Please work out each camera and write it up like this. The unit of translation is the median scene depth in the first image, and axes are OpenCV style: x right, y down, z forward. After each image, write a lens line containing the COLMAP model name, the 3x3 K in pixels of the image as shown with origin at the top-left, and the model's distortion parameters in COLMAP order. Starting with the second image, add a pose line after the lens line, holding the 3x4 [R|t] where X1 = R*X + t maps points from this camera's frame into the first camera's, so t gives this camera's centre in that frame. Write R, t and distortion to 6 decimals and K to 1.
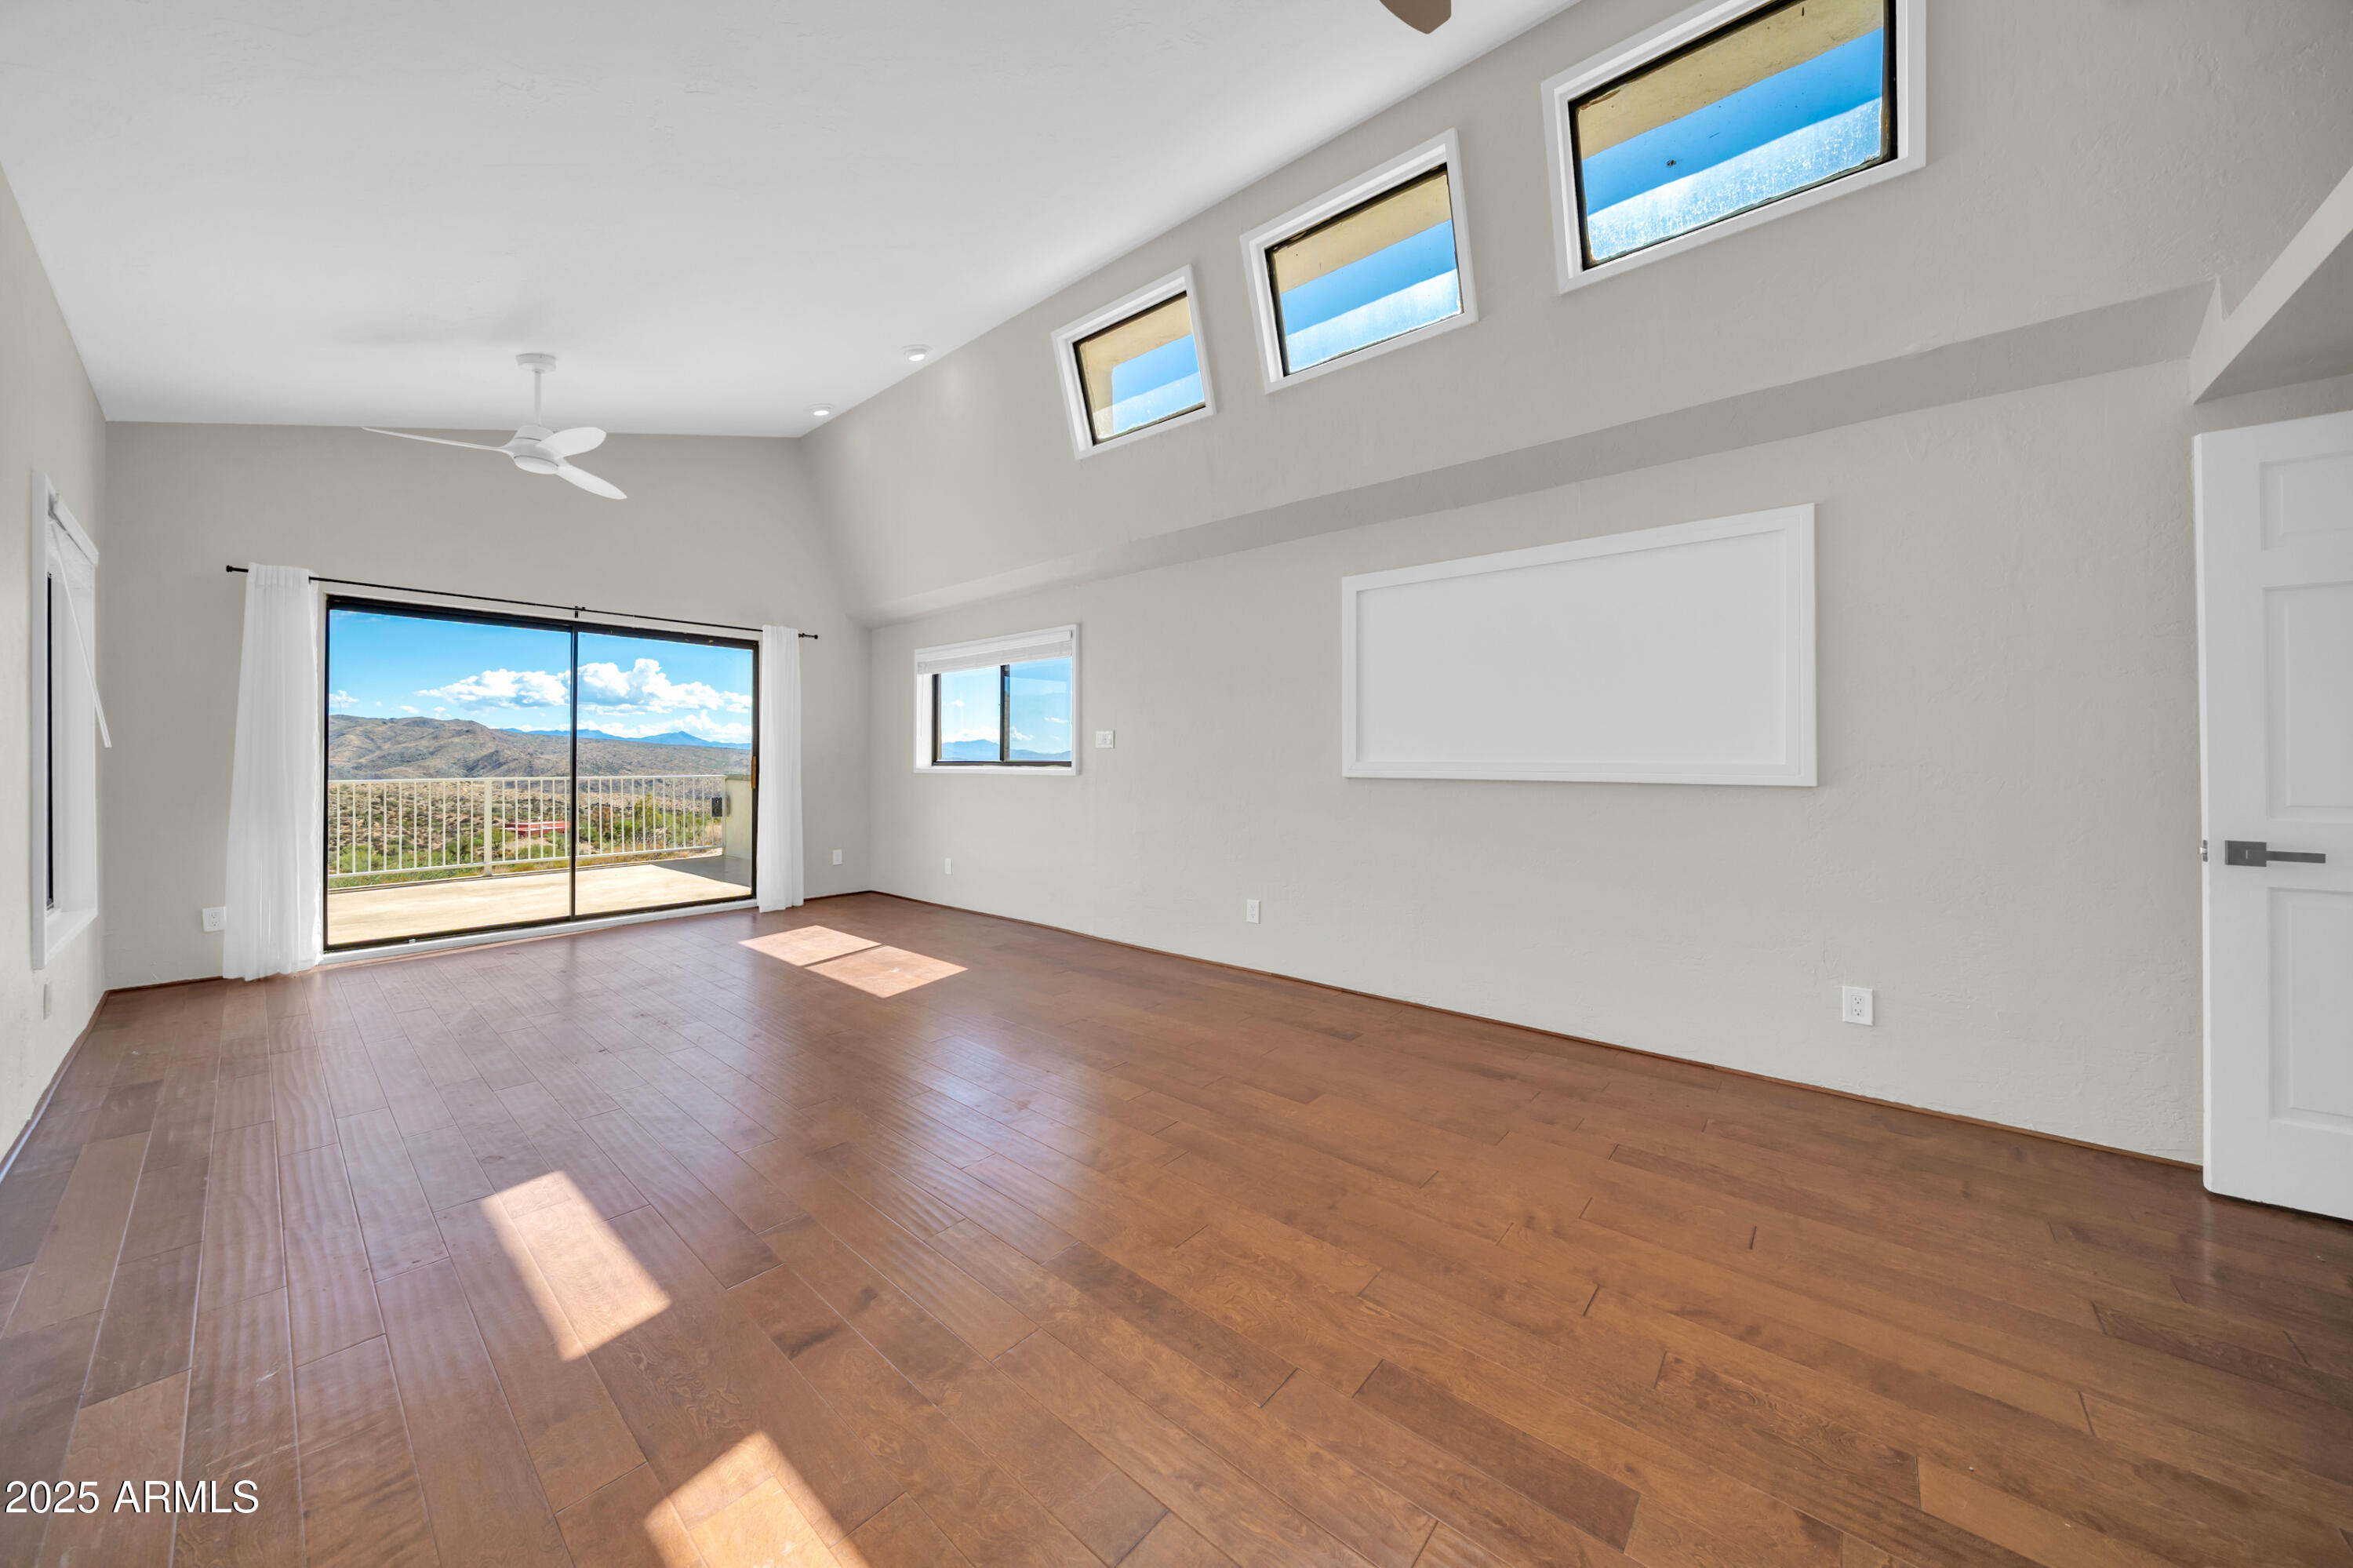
lens RADIAL K [[807.2, 0, 1170.9], [0, 807.2, 754.2], [0, 0, 1]] dist [-0.006562, -0.000855]
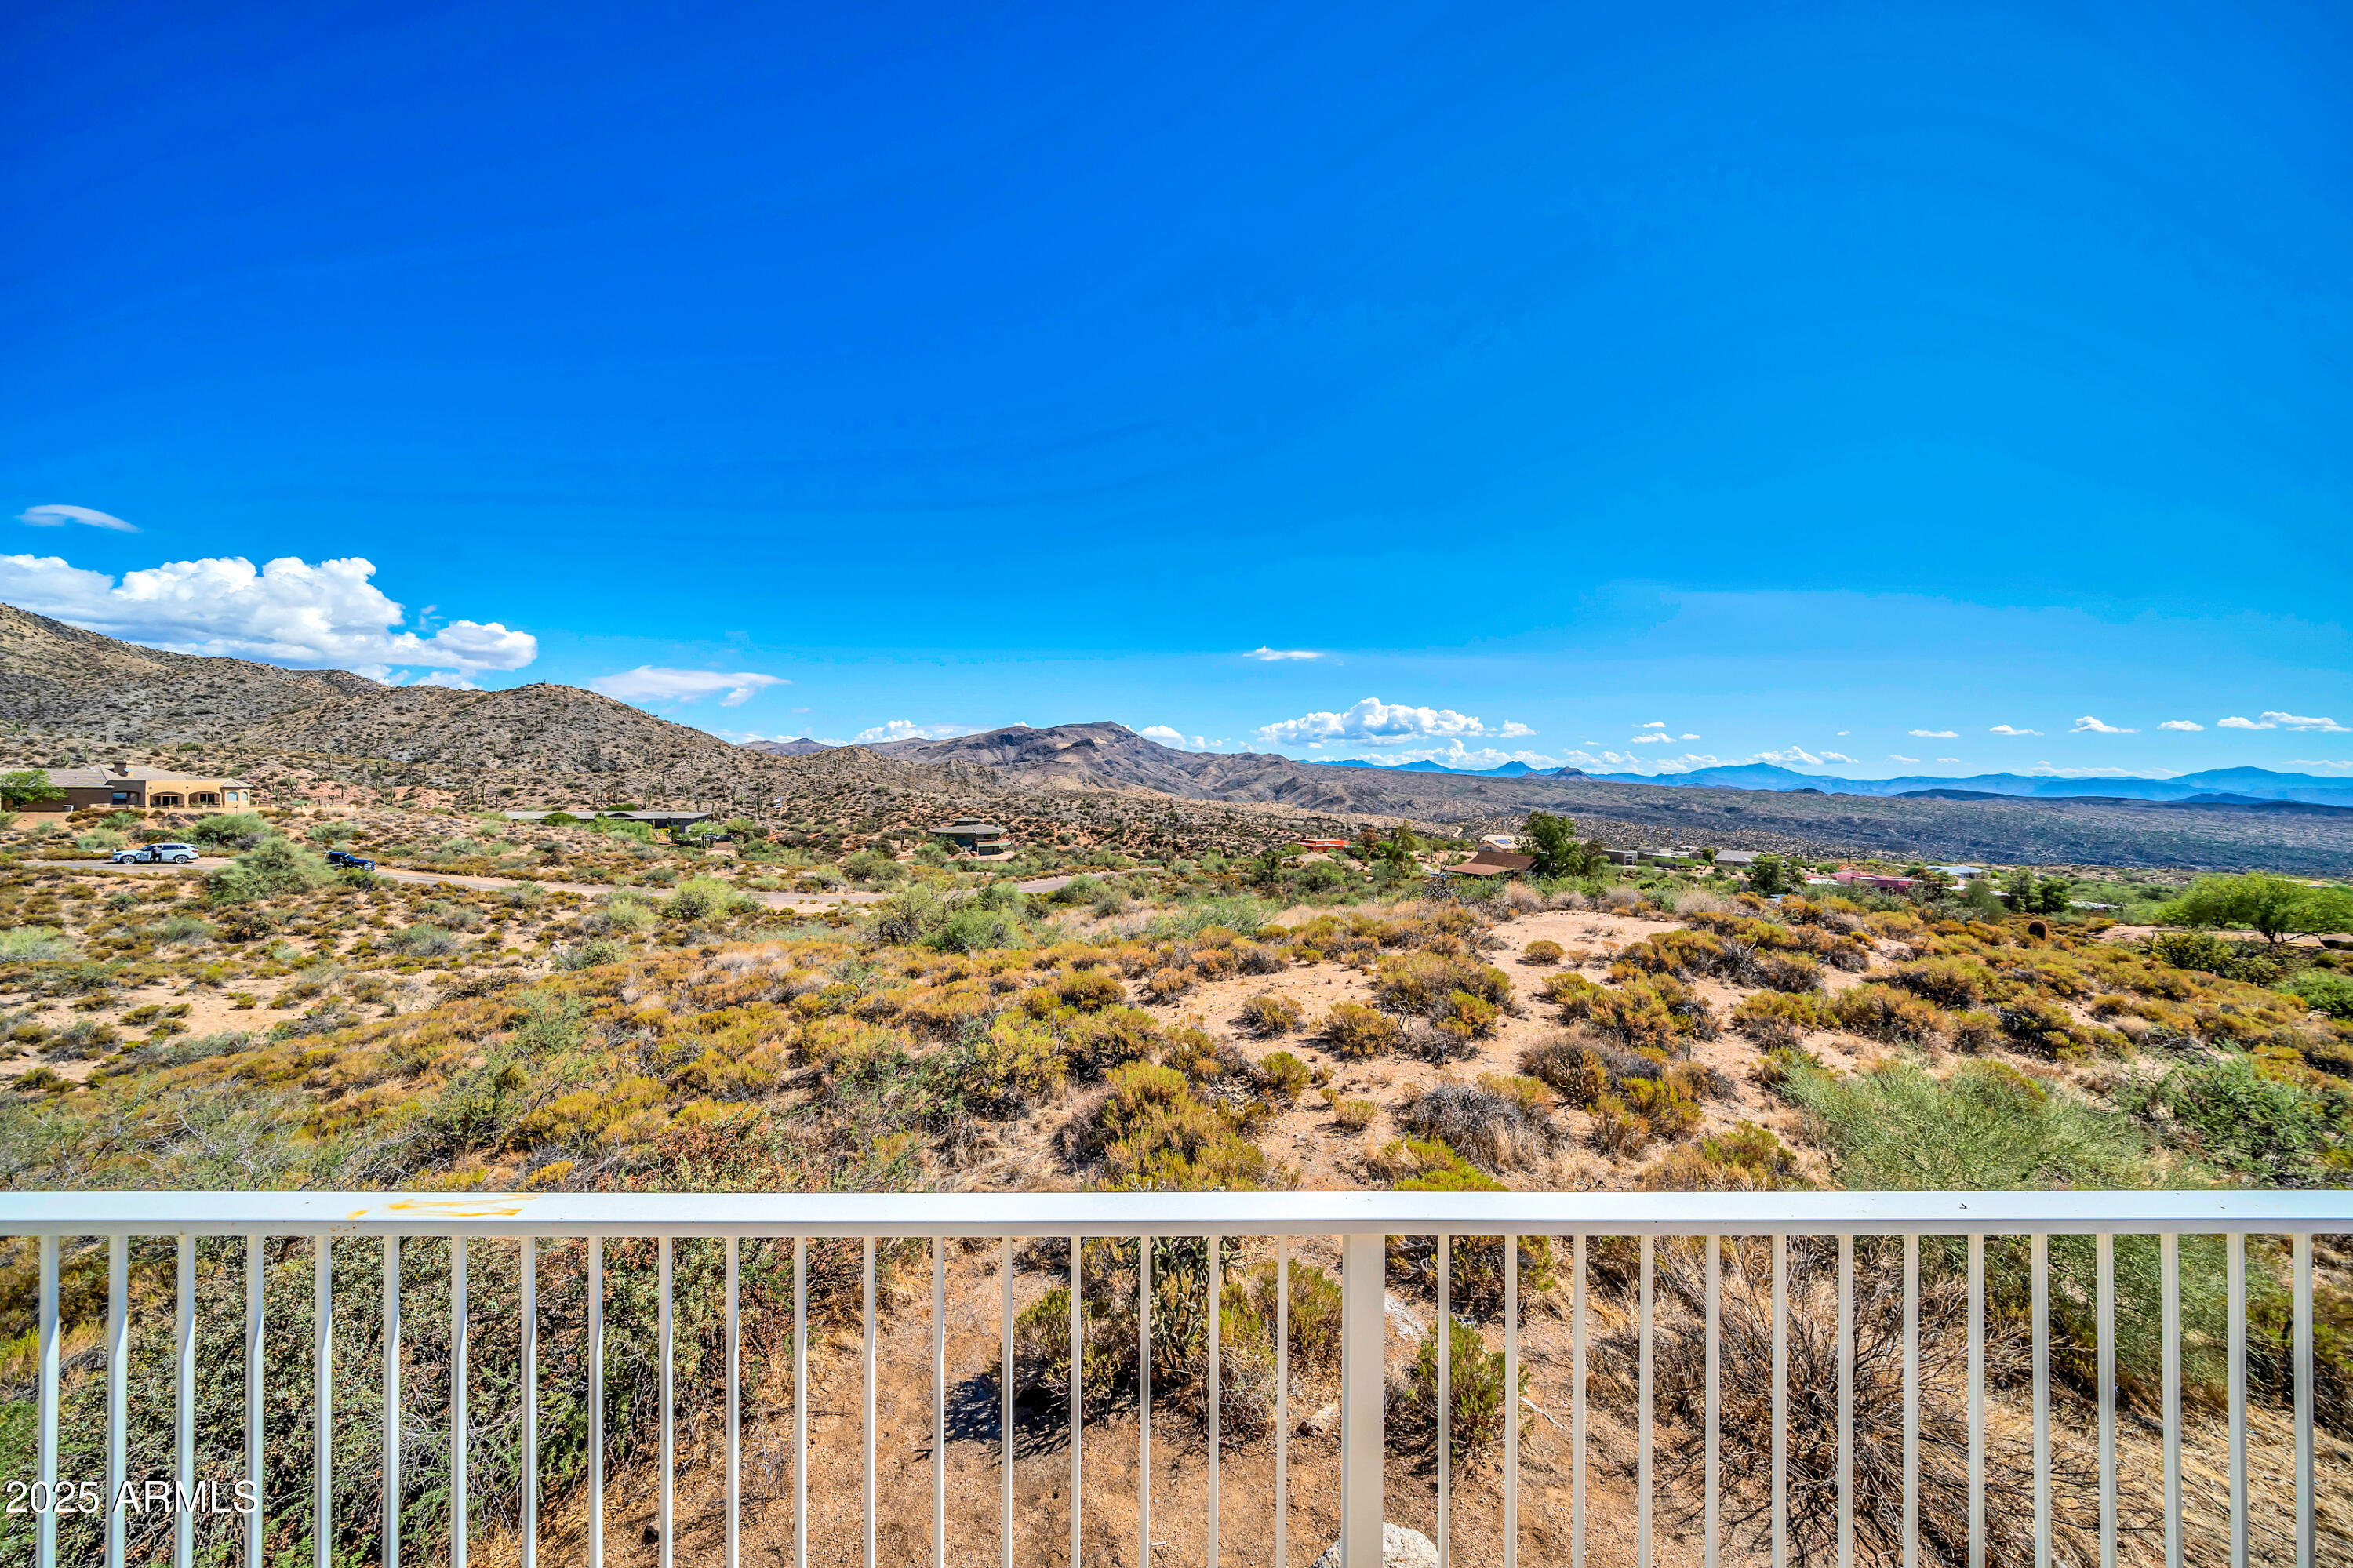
lens RADIAL K [[809.6, 0, 1158.7], [0, 809.6, 782.0], [0, 0, 1]] dist [-0.011268, 0.000280]
pose [[0.649273, 0.002134, -0.760553, -0.988135], [-0.000664, 0.999997, 0.002238, -0.033759], [0.760555, -0.000948, 0.649272, 1.176732]]
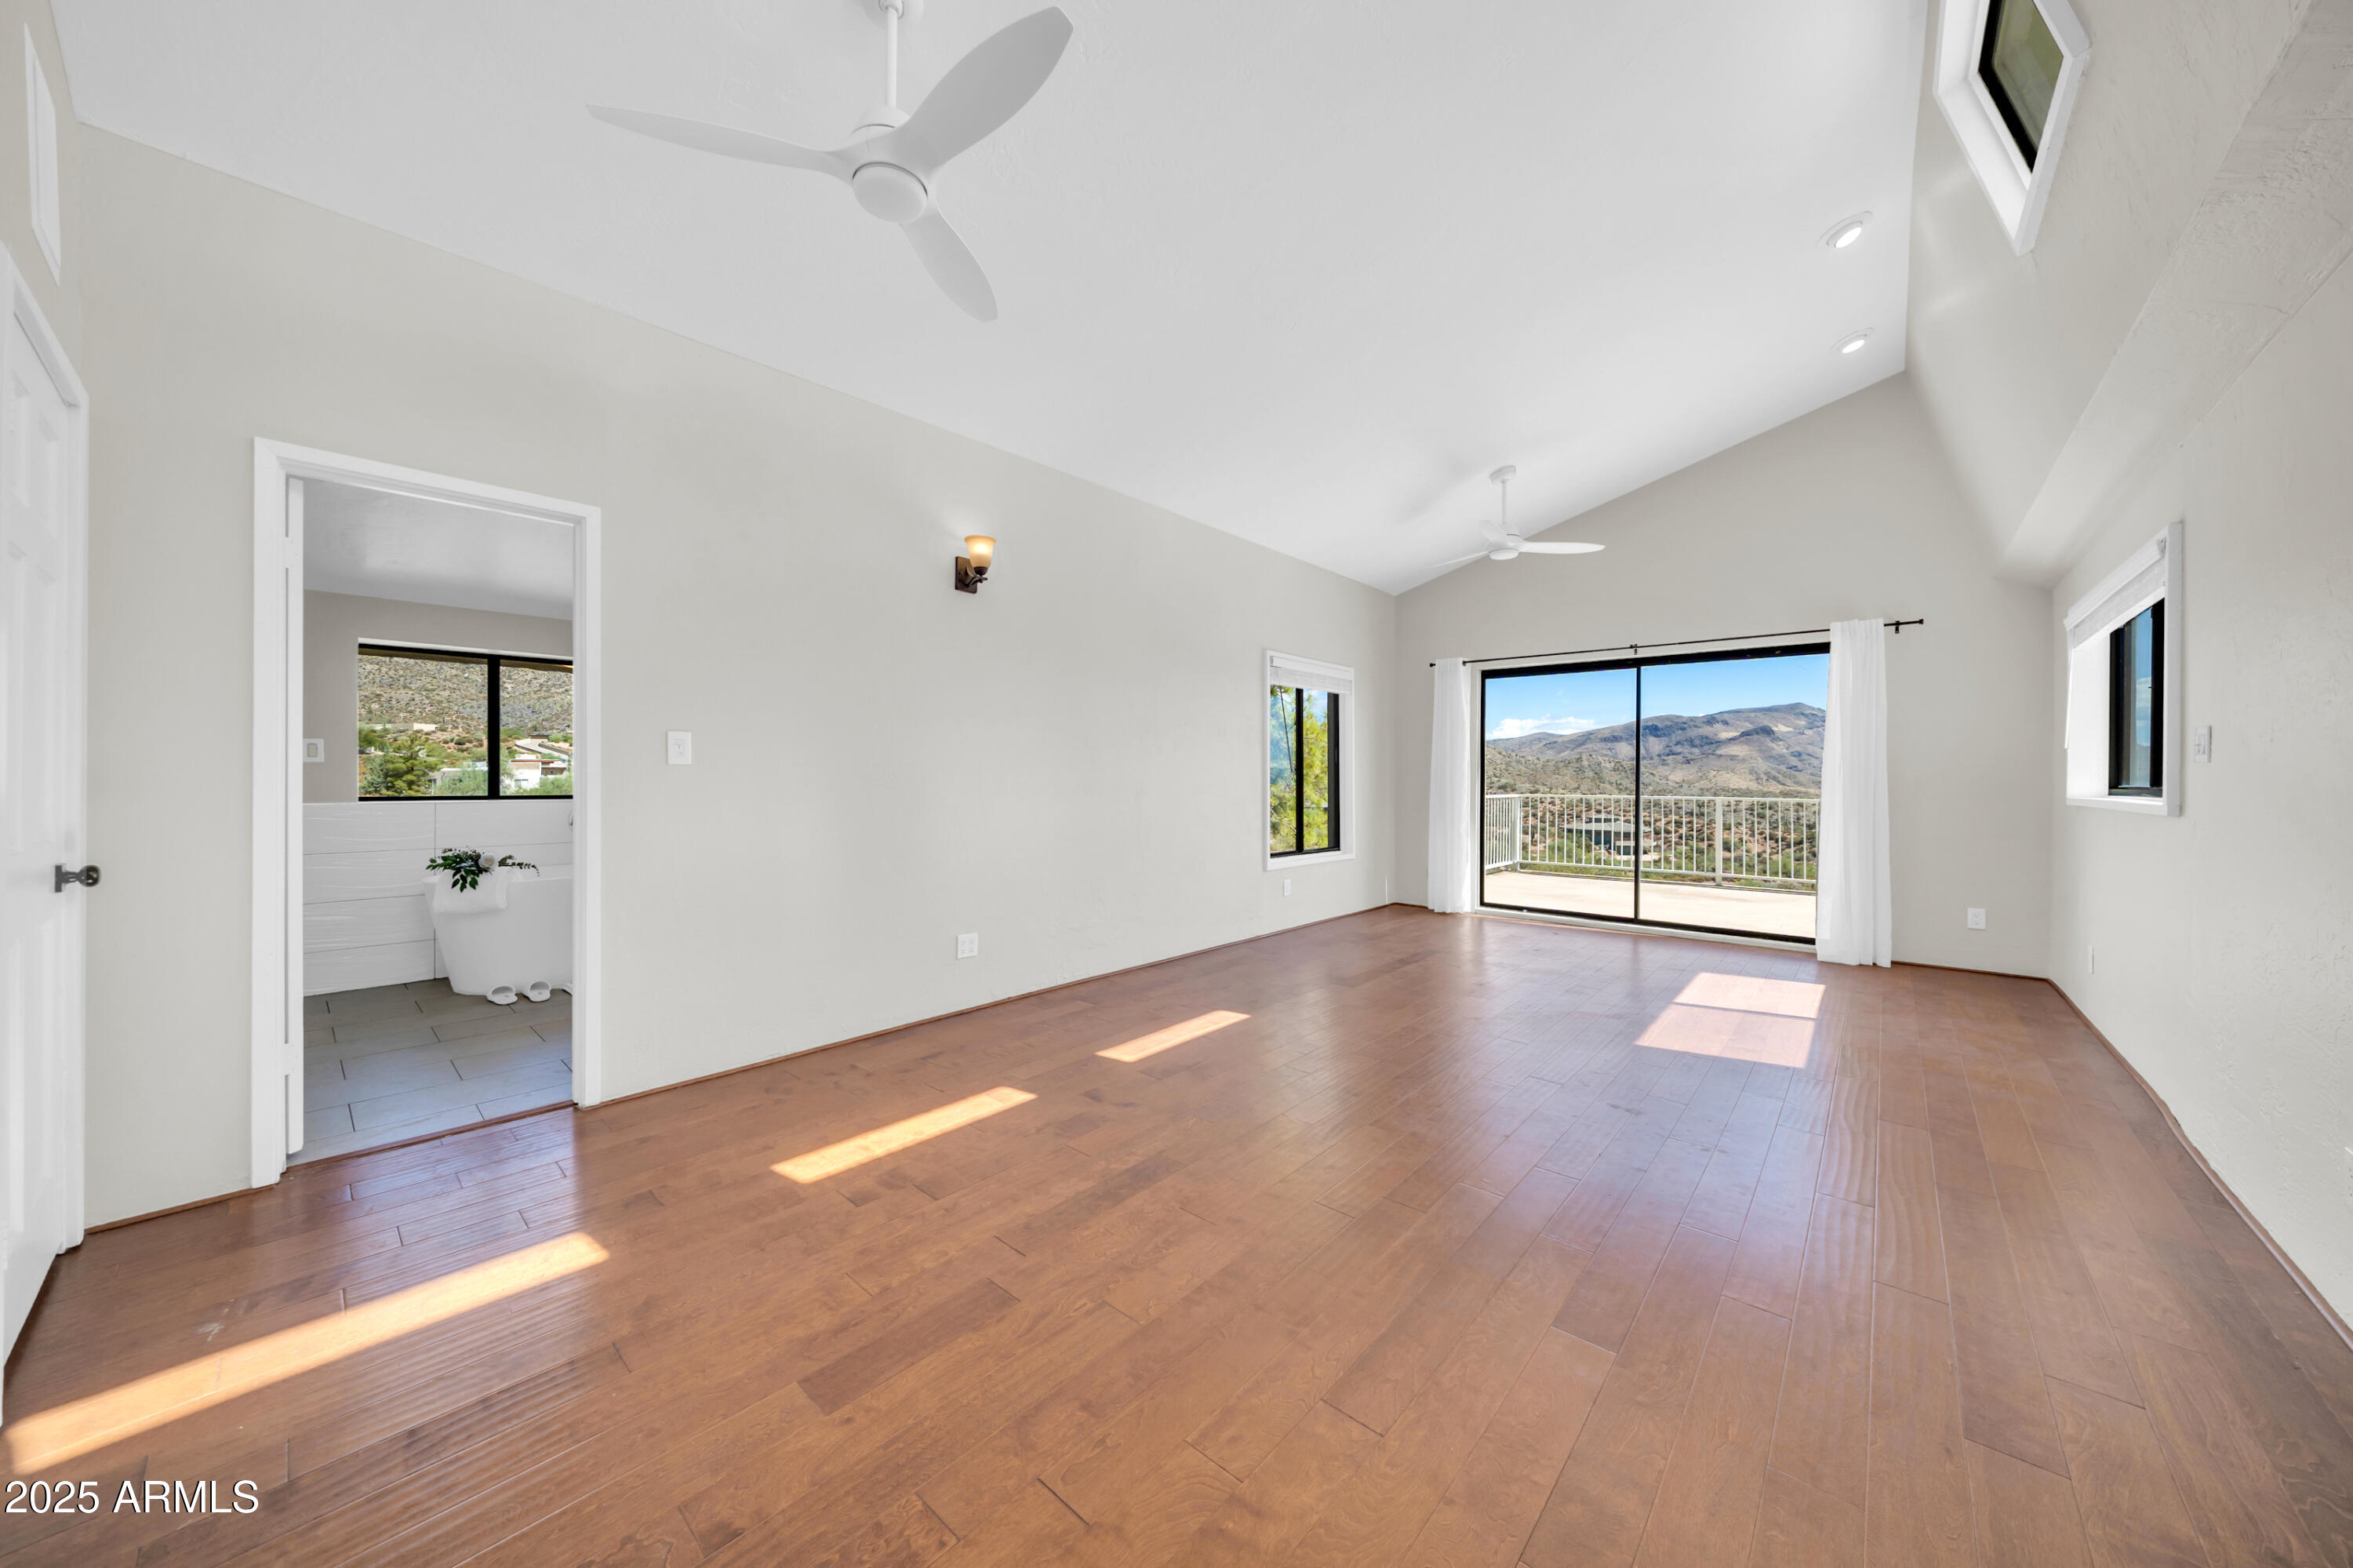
lens RADIAL K [[807.2, 0, 1153.6], [0, 807.2, 783.7], [0, 0, 1]] dist [-0.006562, -0.000855]
pose [[-0.031438, 0.009342, -0.999462, 0.372213], [-0.000824, 0.999956, 0.009372, 0.001028], [0.999505, 0.001118, -0.031429, 0.326271]]
